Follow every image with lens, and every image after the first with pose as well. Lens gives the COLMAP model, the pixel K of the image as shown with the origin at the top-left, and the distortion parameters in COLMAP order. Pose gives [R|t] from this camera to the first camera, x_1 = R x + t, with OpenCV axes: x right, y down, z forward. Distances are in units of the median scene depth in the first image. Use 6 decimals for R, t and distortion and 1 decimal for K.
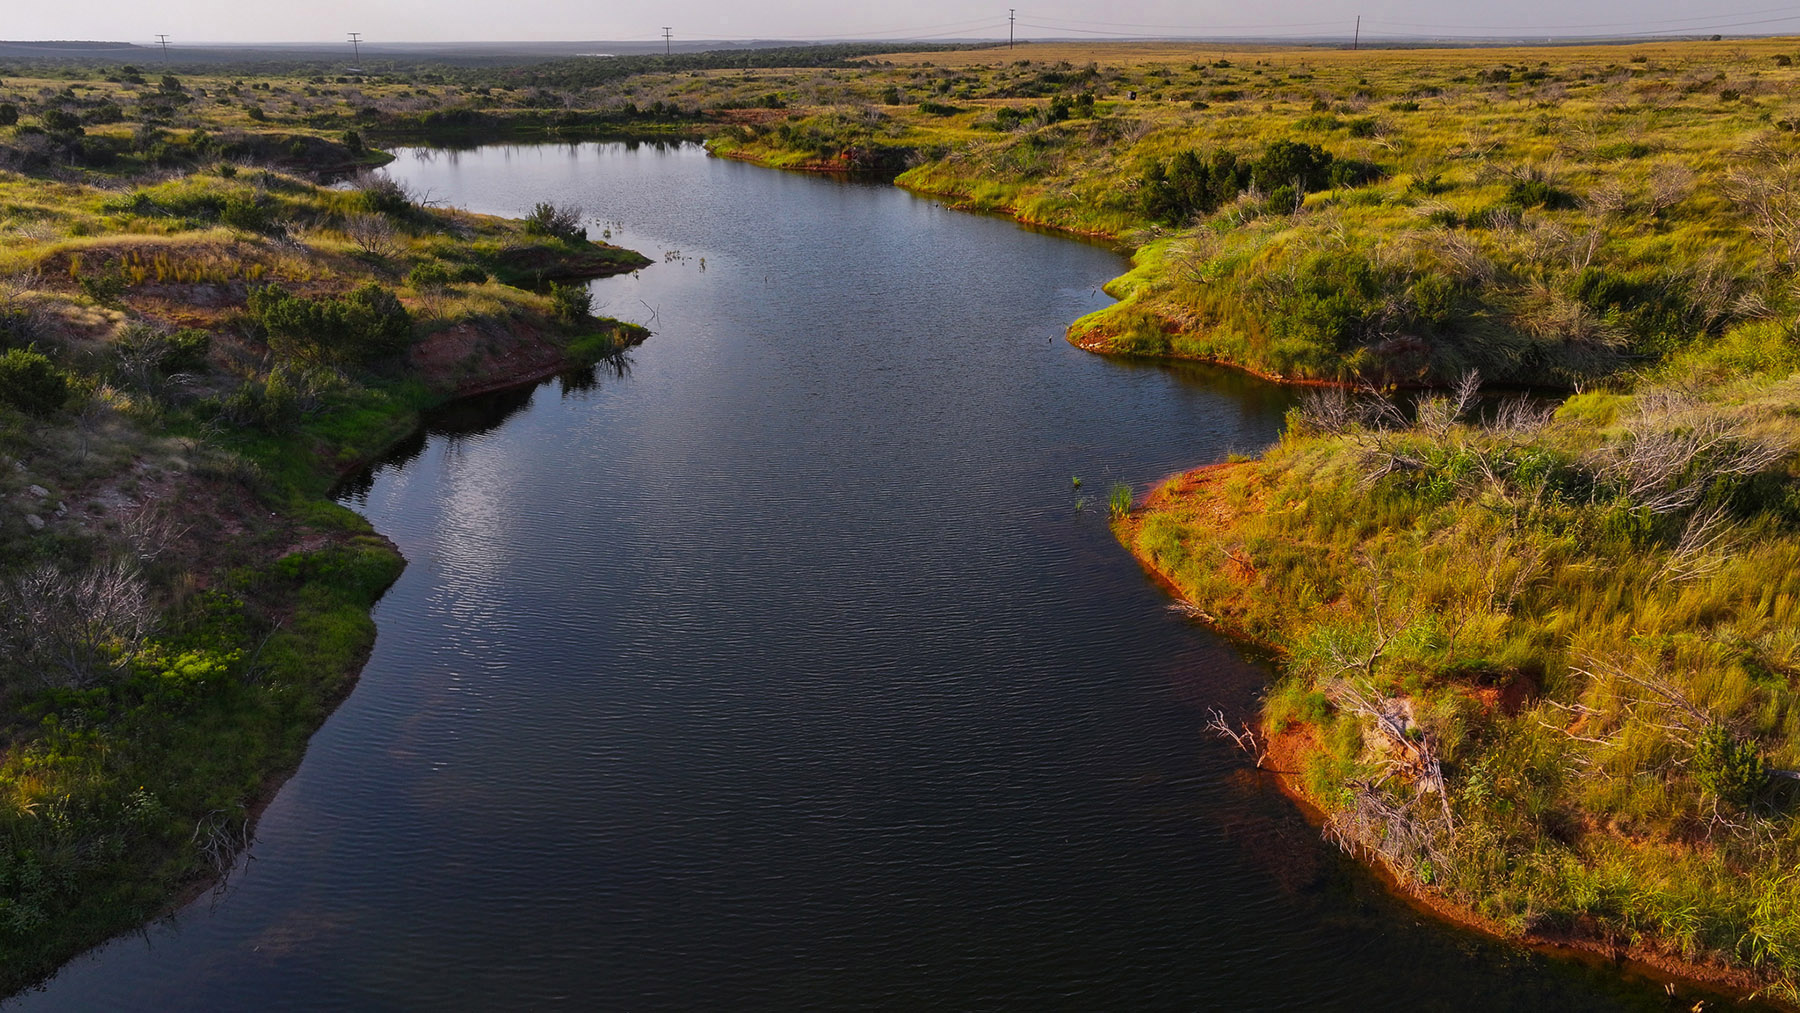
lens RADIAL K [[1207.5, 0, 902.4], [0, 1207.5, 503.0], [0, 0, 1]] dist [0.005579, 0.009372]
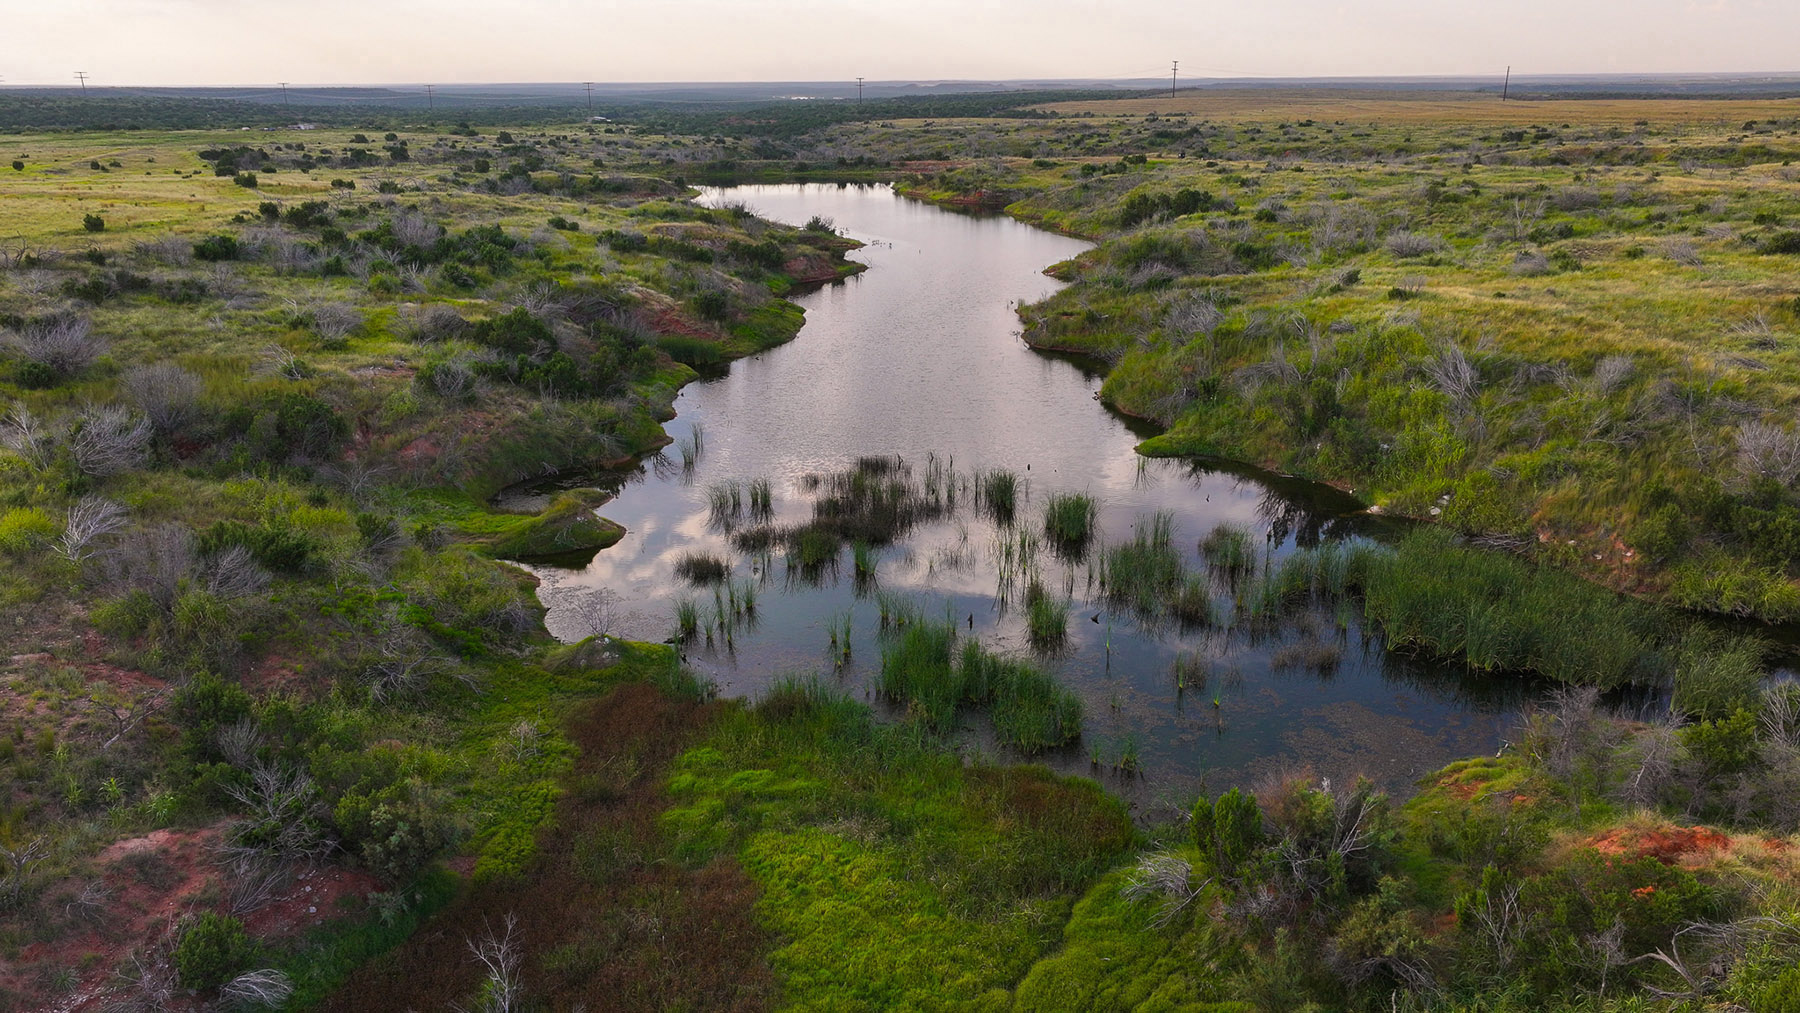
lens RADIAL K [[1207.5, 0, 899.4], [0, 1207.5, 509.4], [0, 0, 1]] dist [0.005579, 0.009372]
pose [[0.989332, 0.046741, -0.137974, 0.062999], [-0.050000, 0.998544, -0.020250, 0.118115], [0.136826, 0.026933, 0.990229, -0.415444]]
